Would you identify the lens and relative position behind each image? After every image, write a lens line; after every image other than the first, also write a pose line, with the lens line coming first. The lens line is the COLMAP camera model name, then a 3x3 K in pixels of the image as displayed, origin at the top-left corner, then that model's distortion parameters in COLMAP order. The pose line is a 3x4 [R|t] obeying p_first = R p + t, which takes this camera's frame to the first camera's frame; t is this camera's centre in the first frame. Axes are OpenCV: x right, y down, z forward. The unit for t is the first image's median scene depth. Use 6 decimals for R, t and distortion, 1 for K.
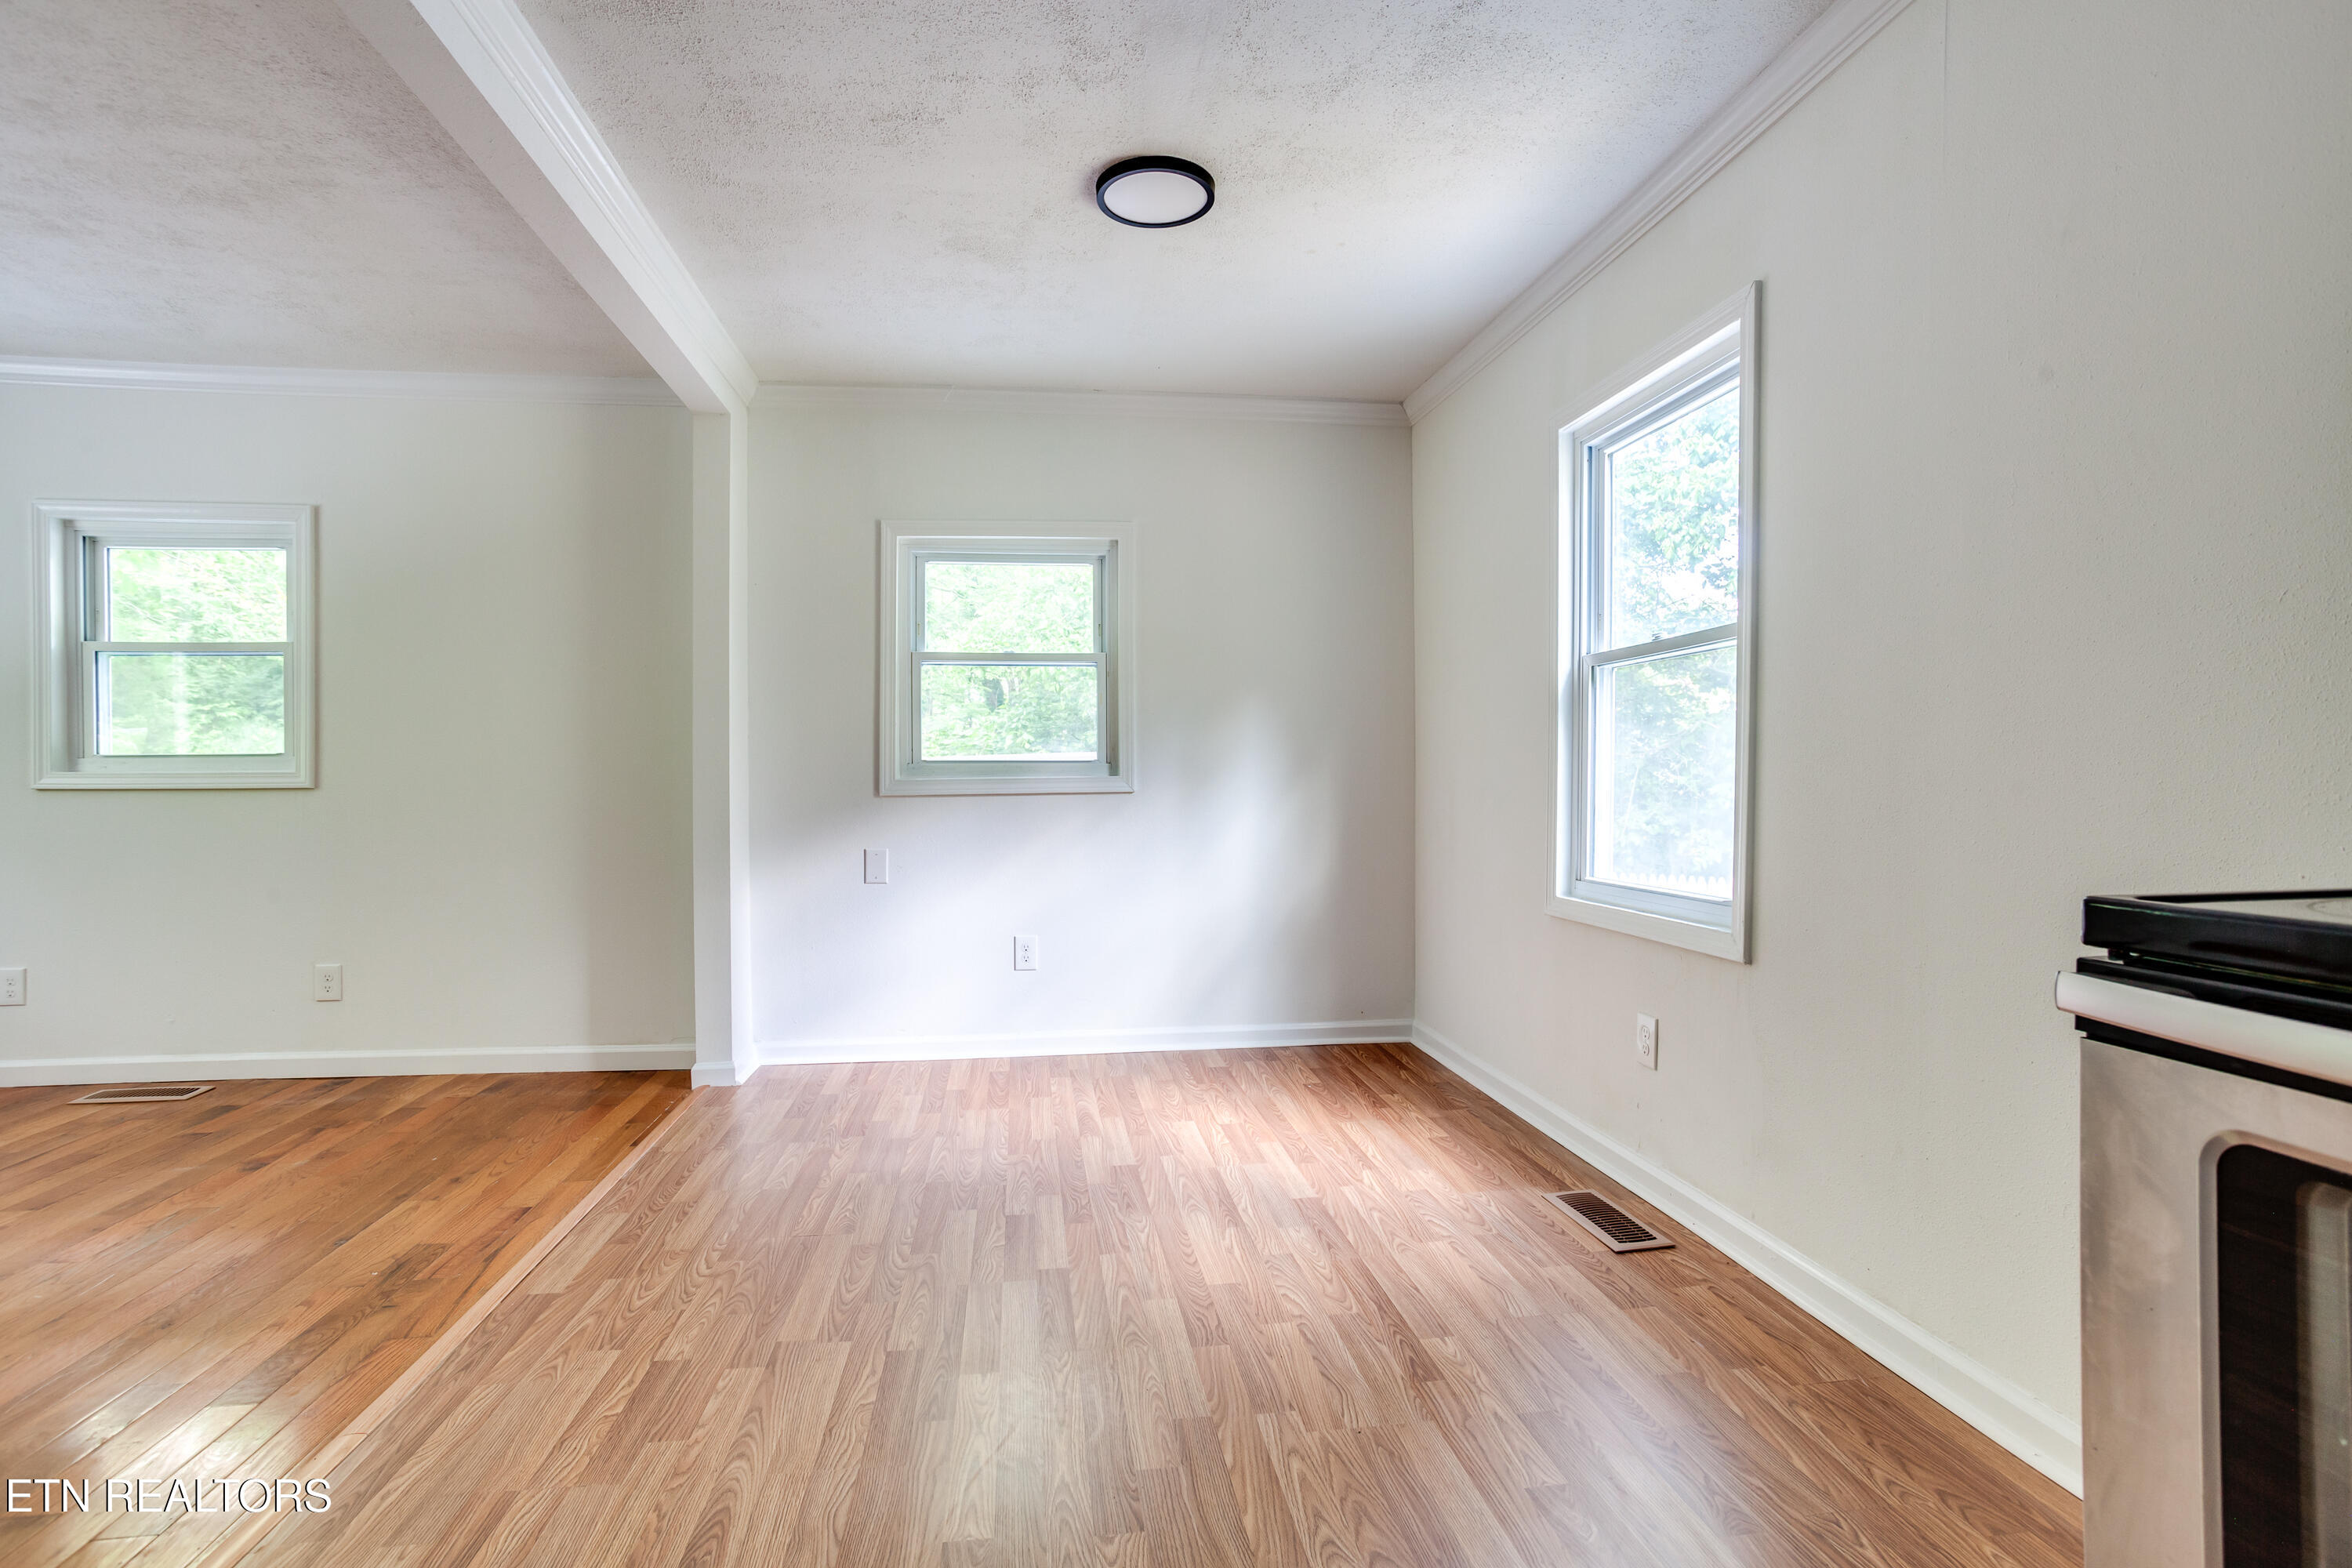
lens RADIAL K [[1260.3, 0, 1220.1], [0, 1260.3, 786.4], [0, 0, 1]] dist [-0.060527, 0.040278]
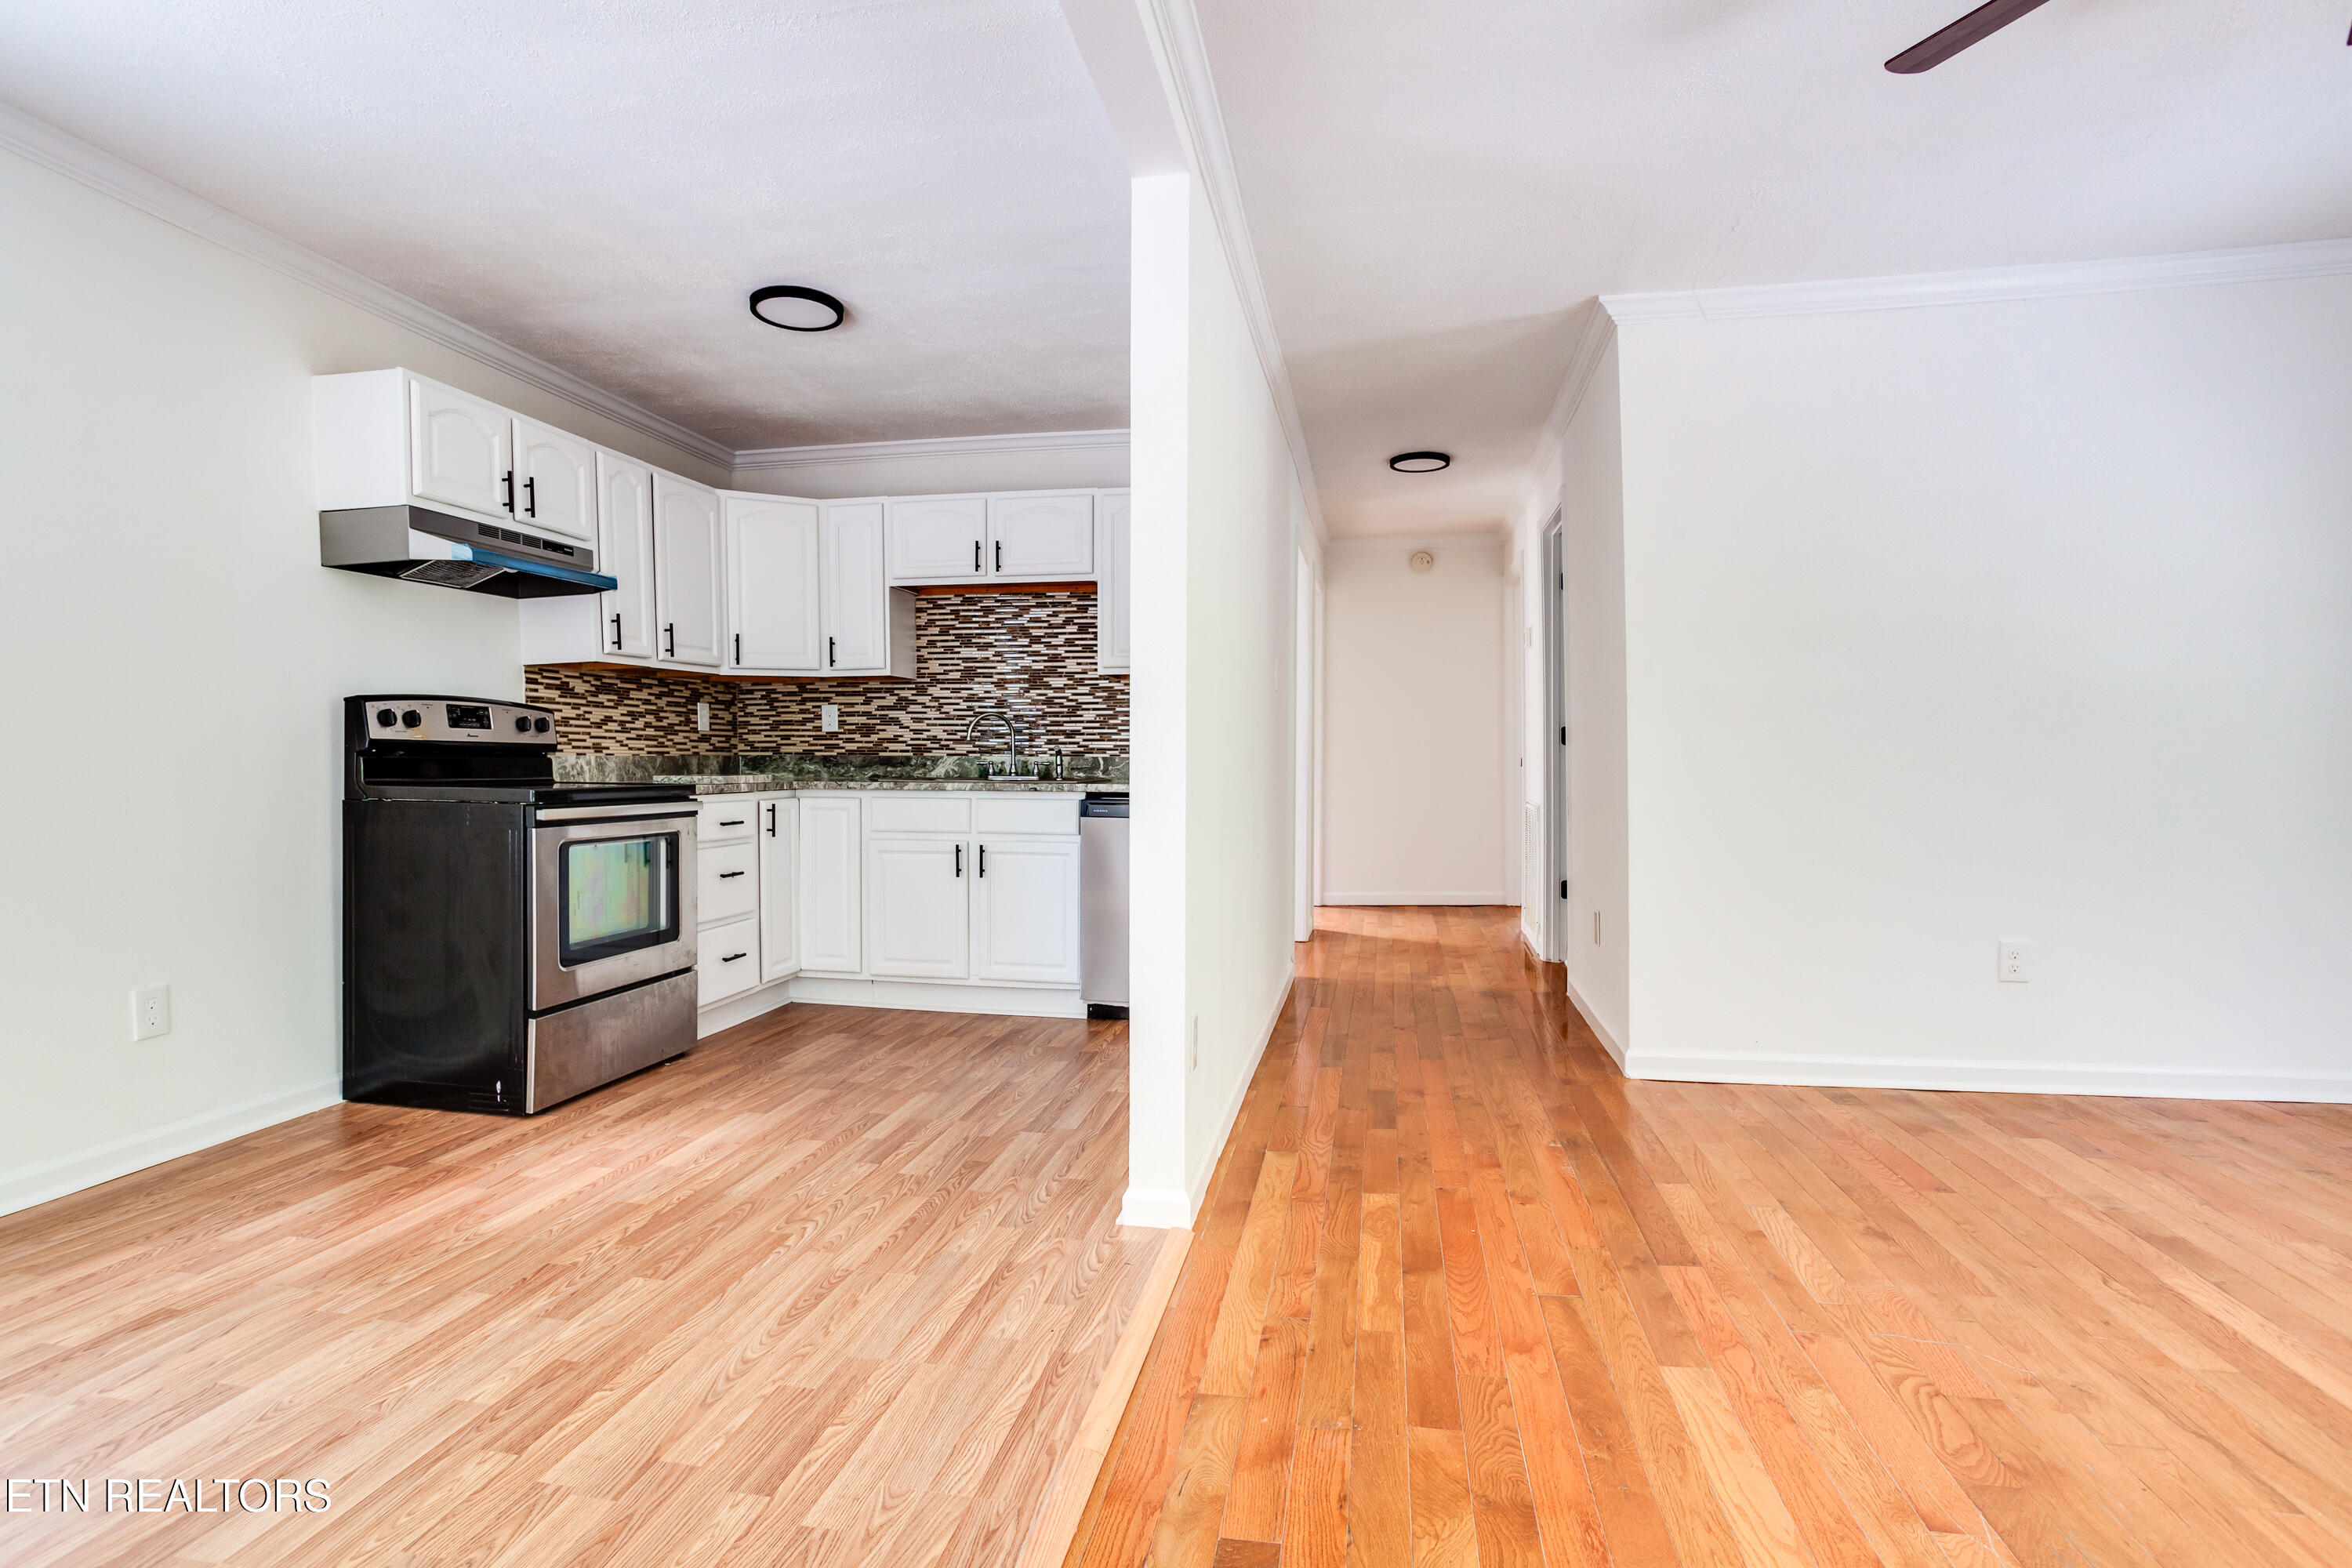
lens RADIAL K [[1200.1, 0, 1124.5], [0, 1200.1, 780.5], [0, 0, 1]] dist [-0.050587, 0.036839]
pose [[-0.940082, -0.002420, 0.340940, -0.579205], [0.005490, 0.999738, 0.022233, 0.000733], [-0.340904, 0.022772, -0.939822, 1.016437]]
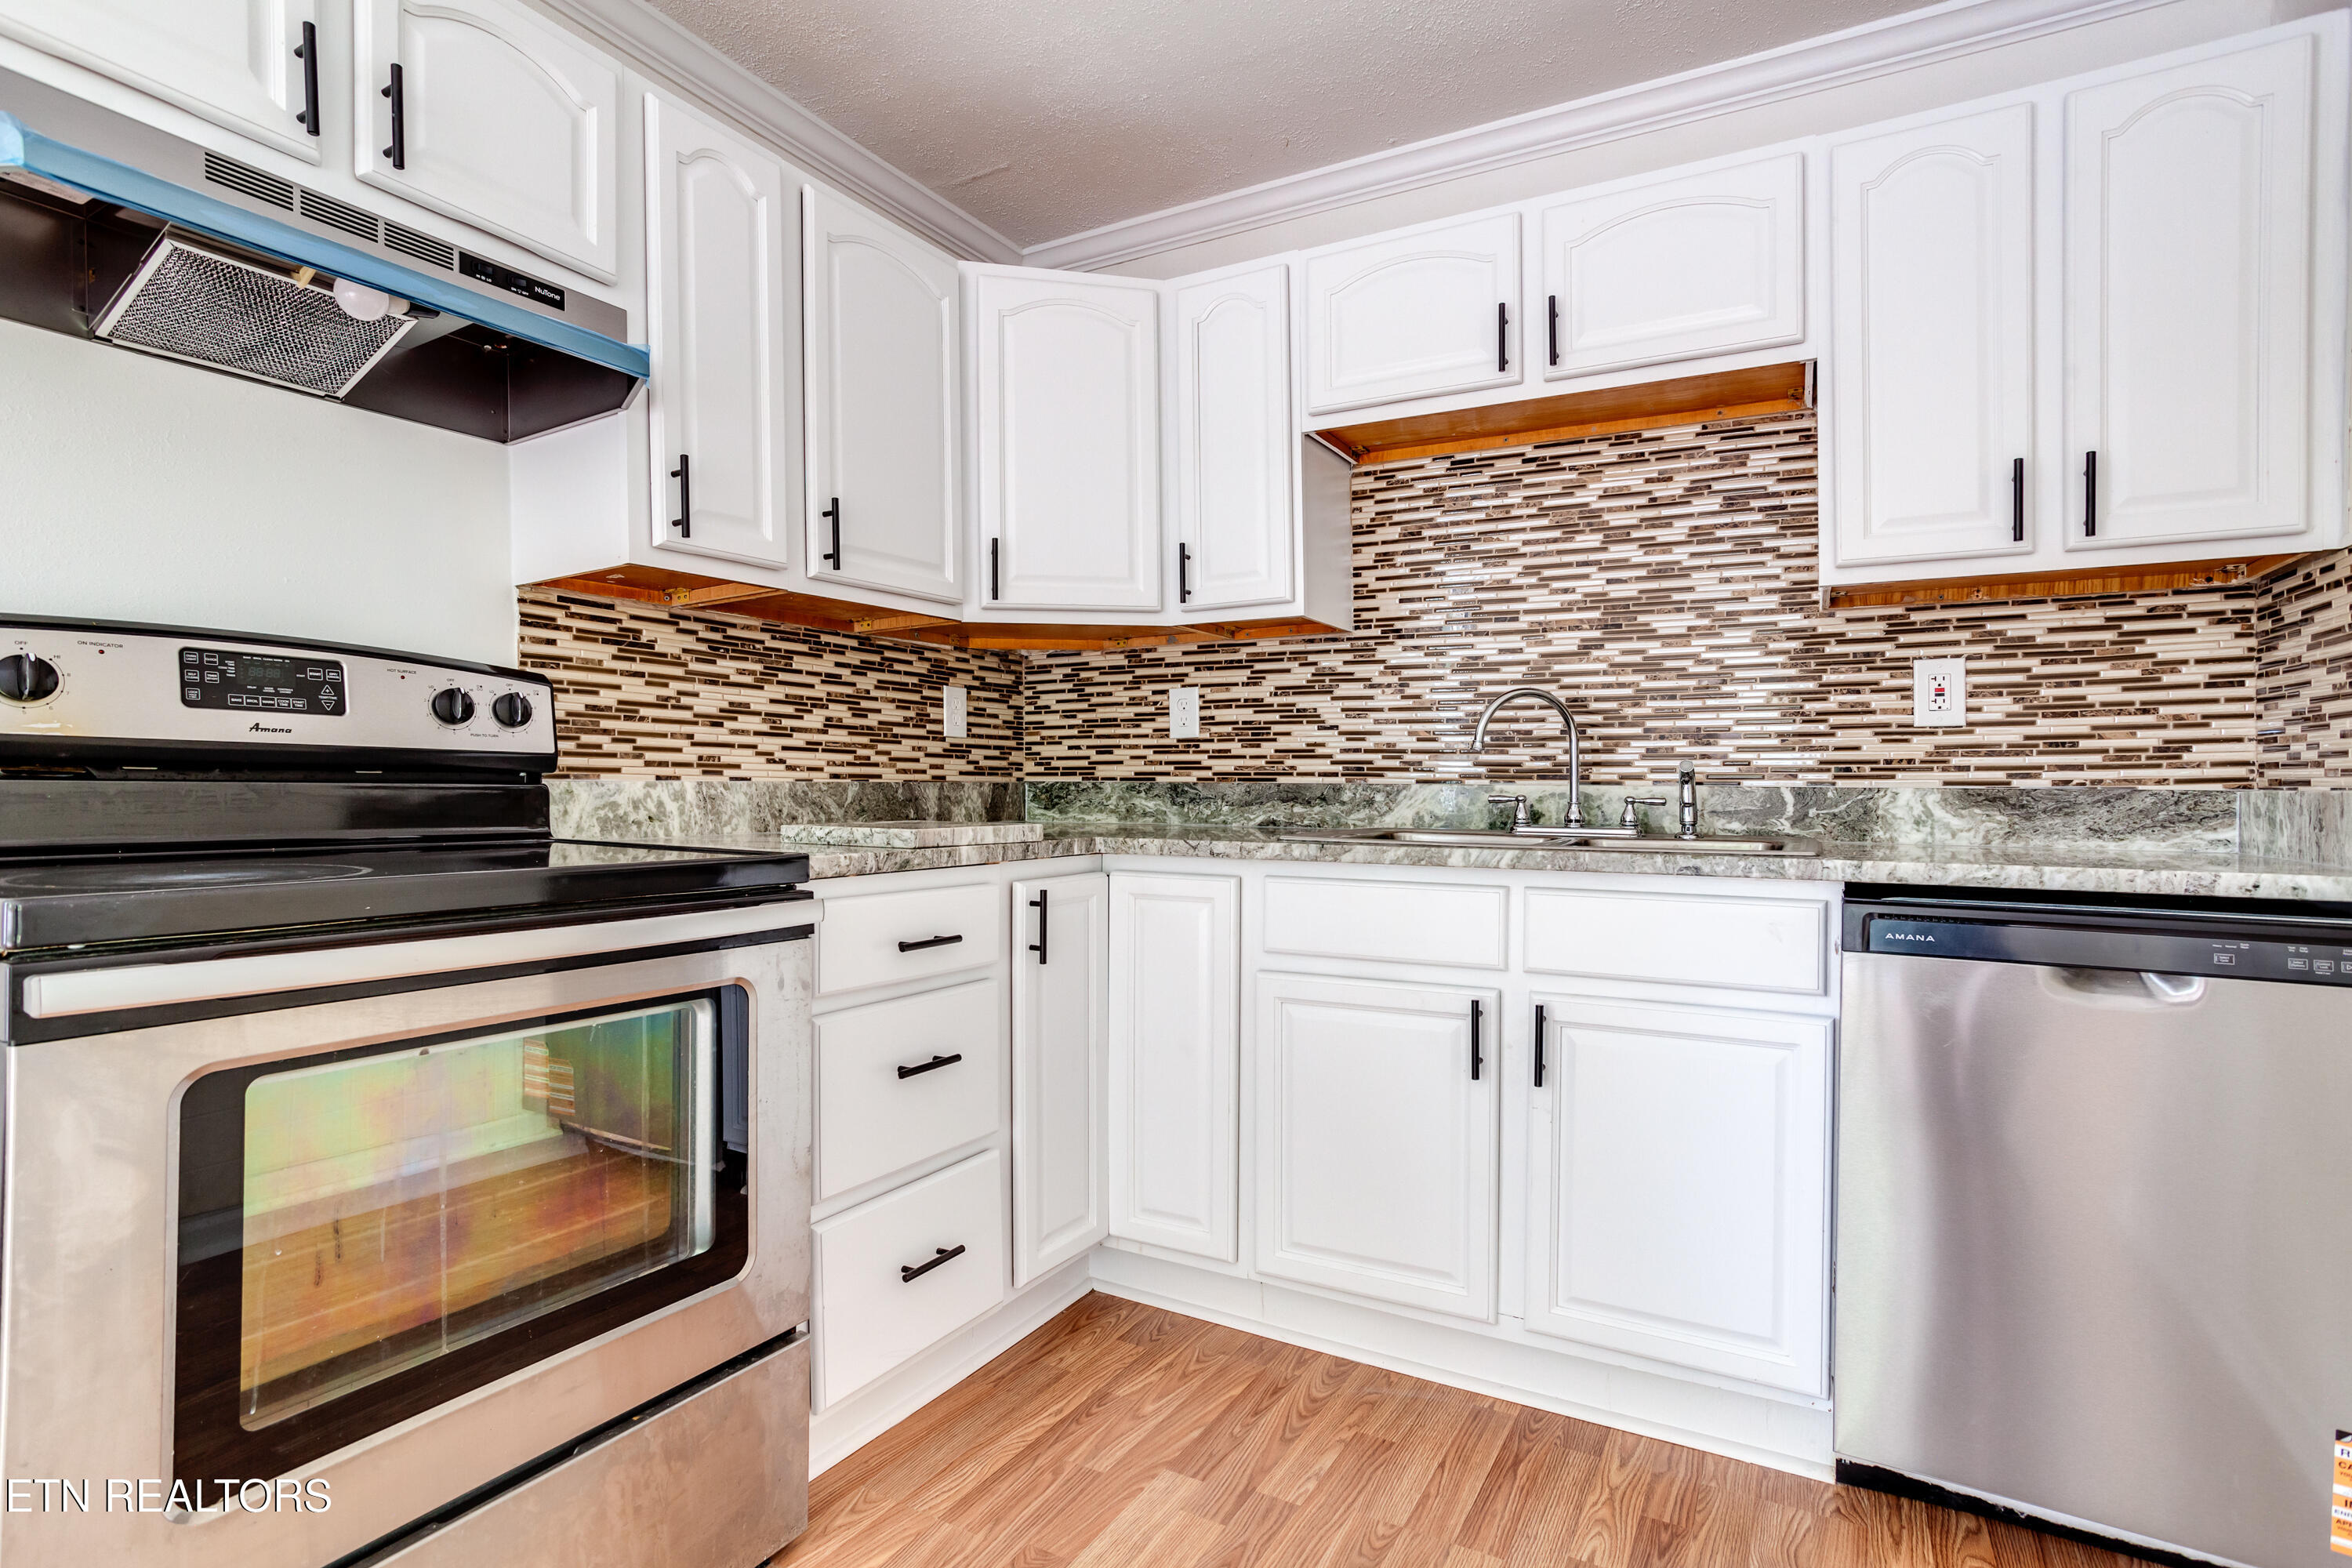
lens RADIAL K [[1221.7, 0, 1065.7], [0, 1221.7, 780.2], [0, 0, 1]] dist [-0.048204, 0.030199]
pose [[-0.758285, 0.005847, 0.651897, -0.148335], [0.003907, 0.999983, -0.004424, 0.002489], [-0.651912, -0.000807, -0.758294, 0.329376]]
